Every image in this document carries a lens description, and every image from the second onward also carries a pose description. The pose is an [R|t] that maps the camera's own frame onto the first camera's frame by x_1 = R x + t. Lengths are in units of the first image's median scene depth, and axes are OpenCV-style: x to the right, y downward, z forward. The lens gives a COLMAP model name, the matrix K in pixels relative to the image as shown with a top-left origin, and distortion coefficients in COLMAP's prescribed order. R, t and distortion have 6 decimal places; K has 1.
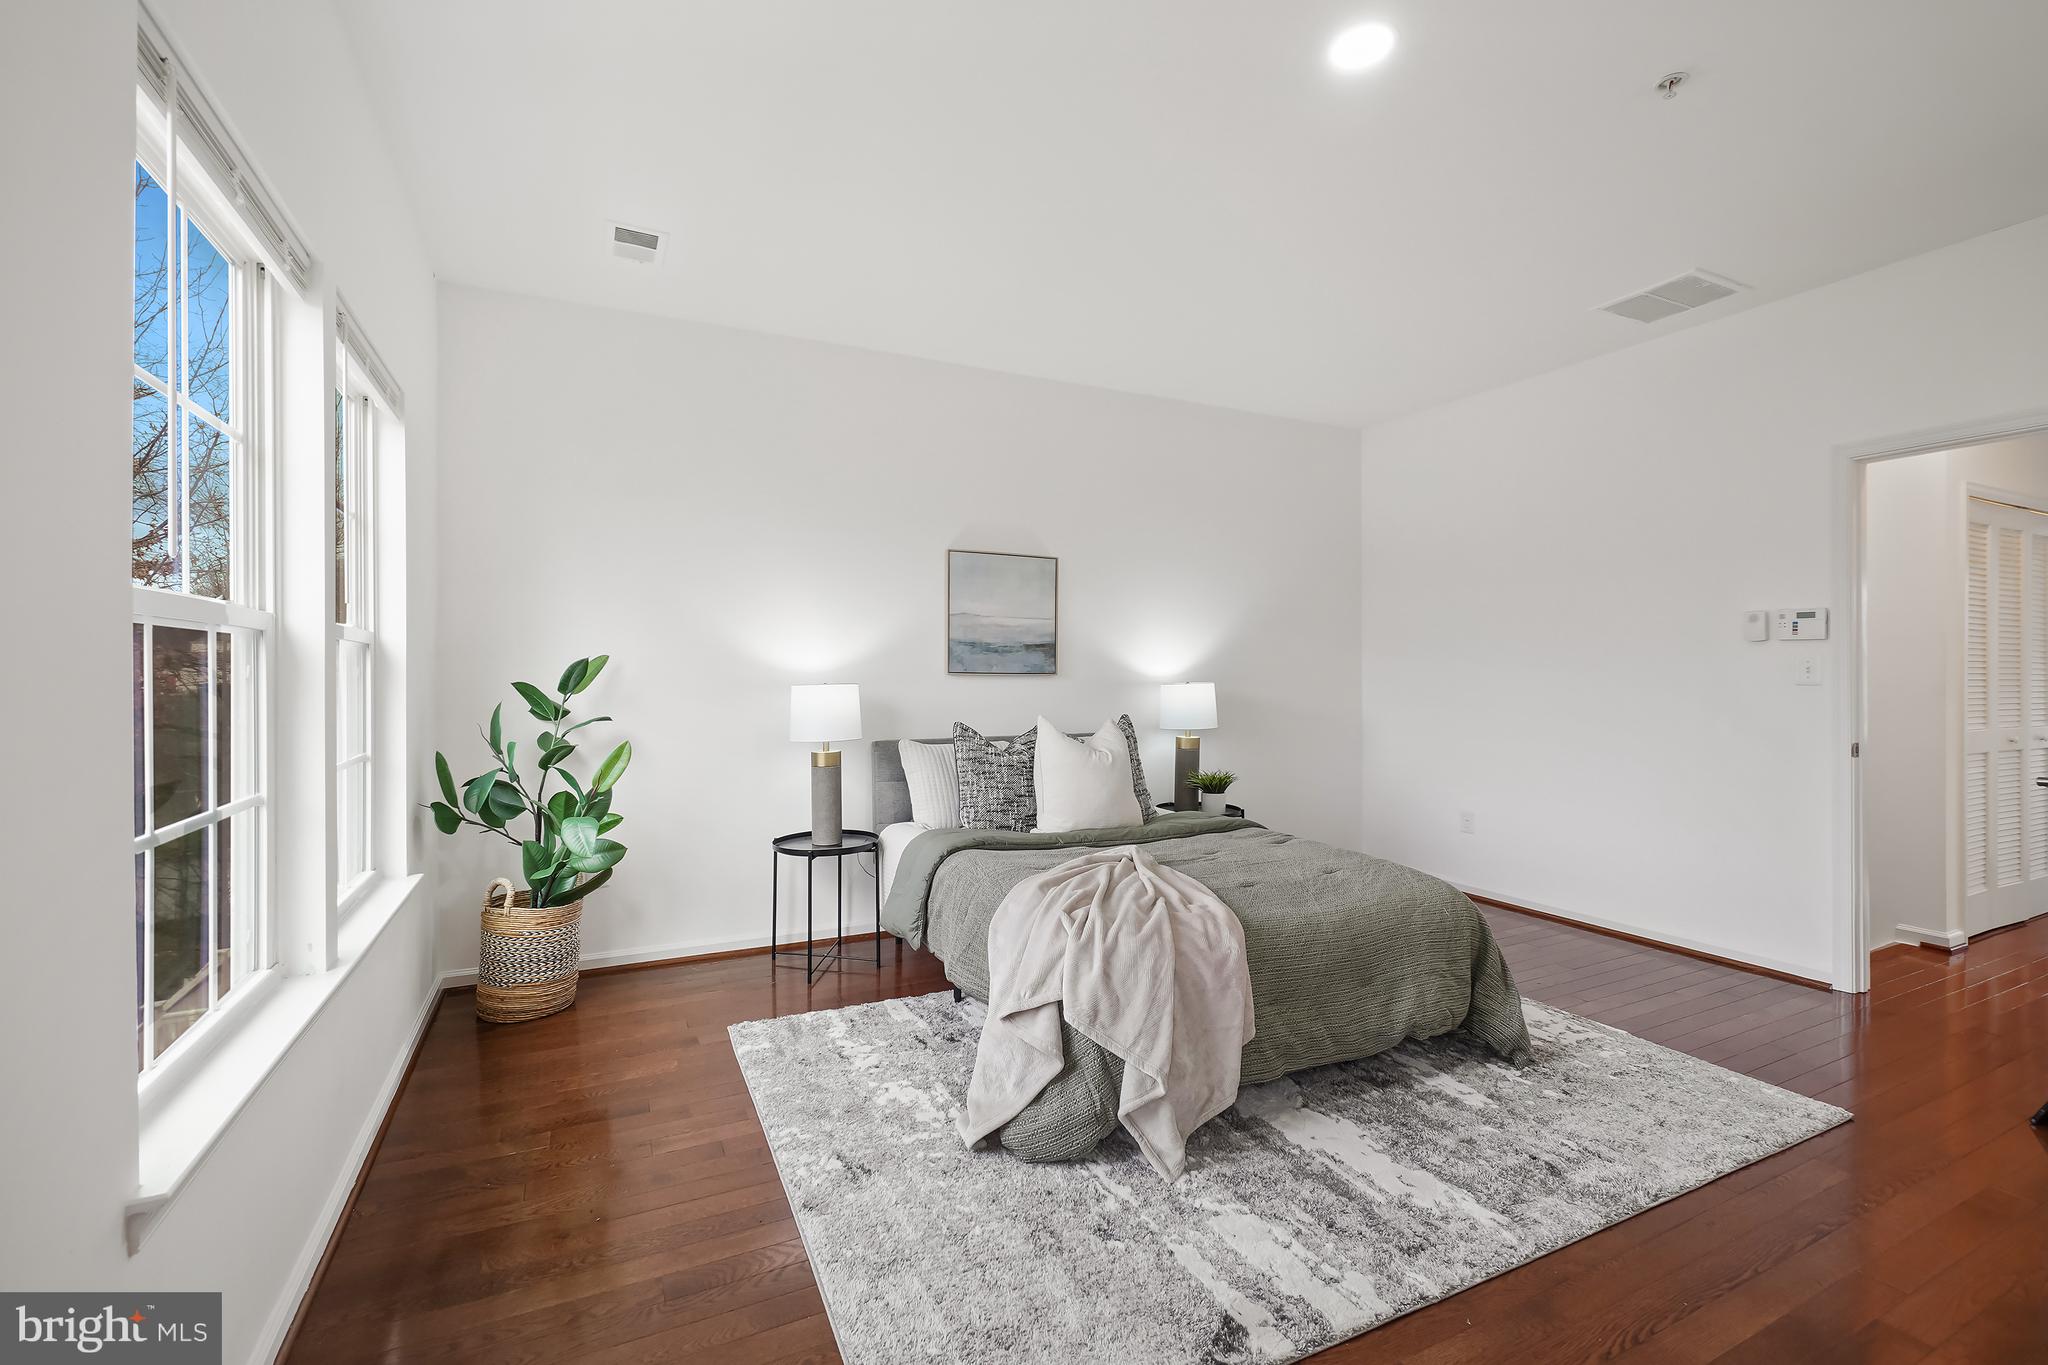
lens RADIAL K [[901.4, 0, 1021.9], [0, 901.4, 664.9], [0, 0, 1]] dist [-0.001525, 0.000138]
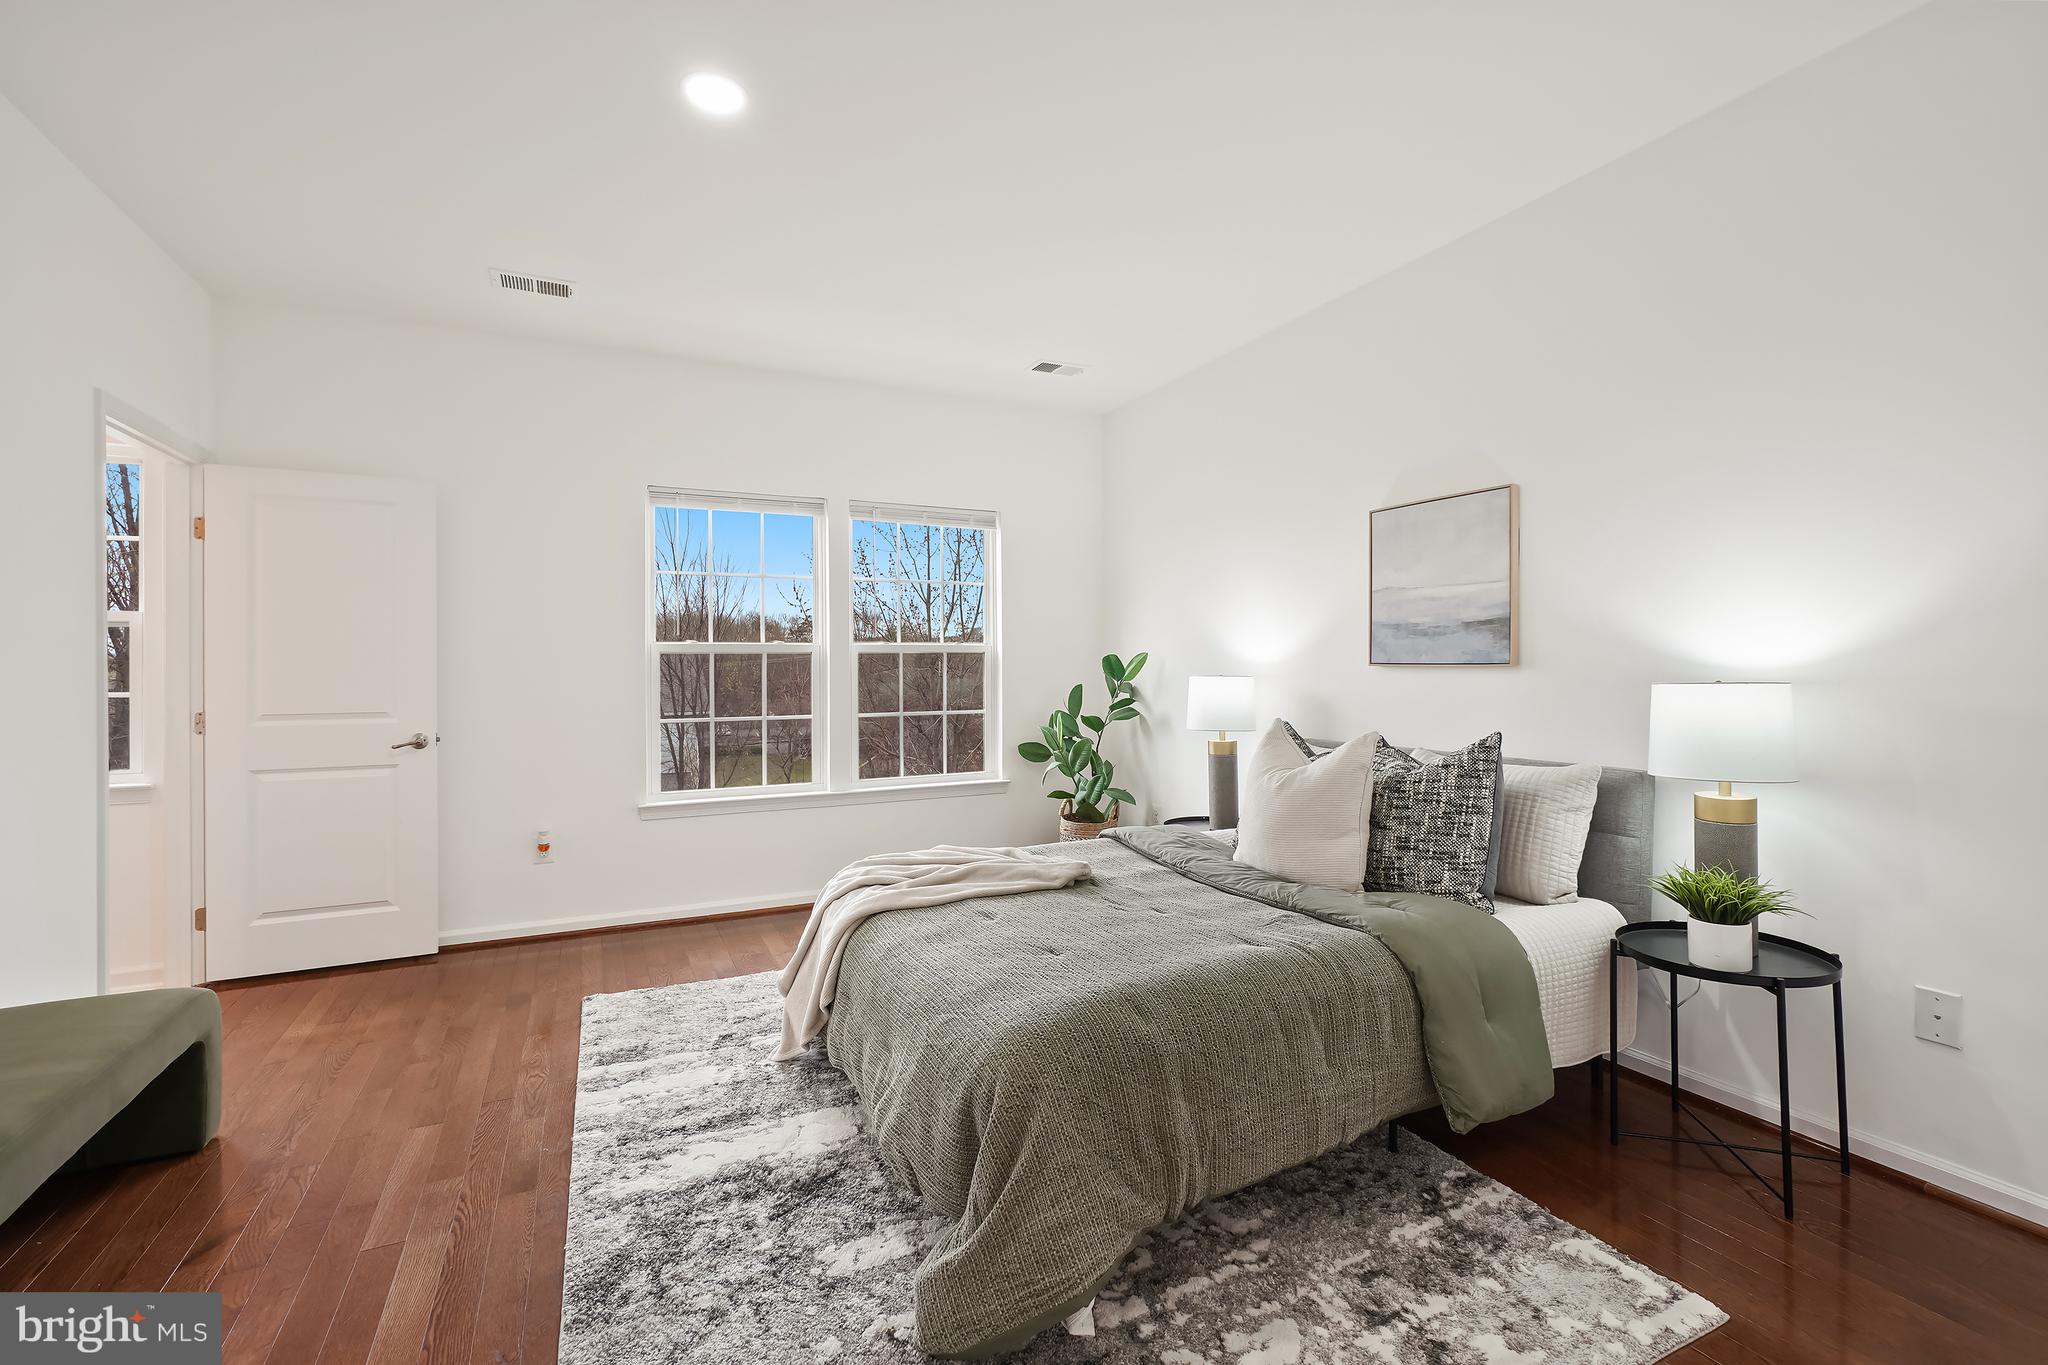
lens RADIAL K [[901.4, 0, 1021.9], [0, 901.4, 664.9], [0, 0, 1]] dist [-0.001525, 0.000138]
pose [[-0.019565, -0.003142, -0.999804, 0.747360], [0.015280, 0.999877, -0.003441, 0.007987], [0.999692, -0.015345, -0.019515, 0.713795]]
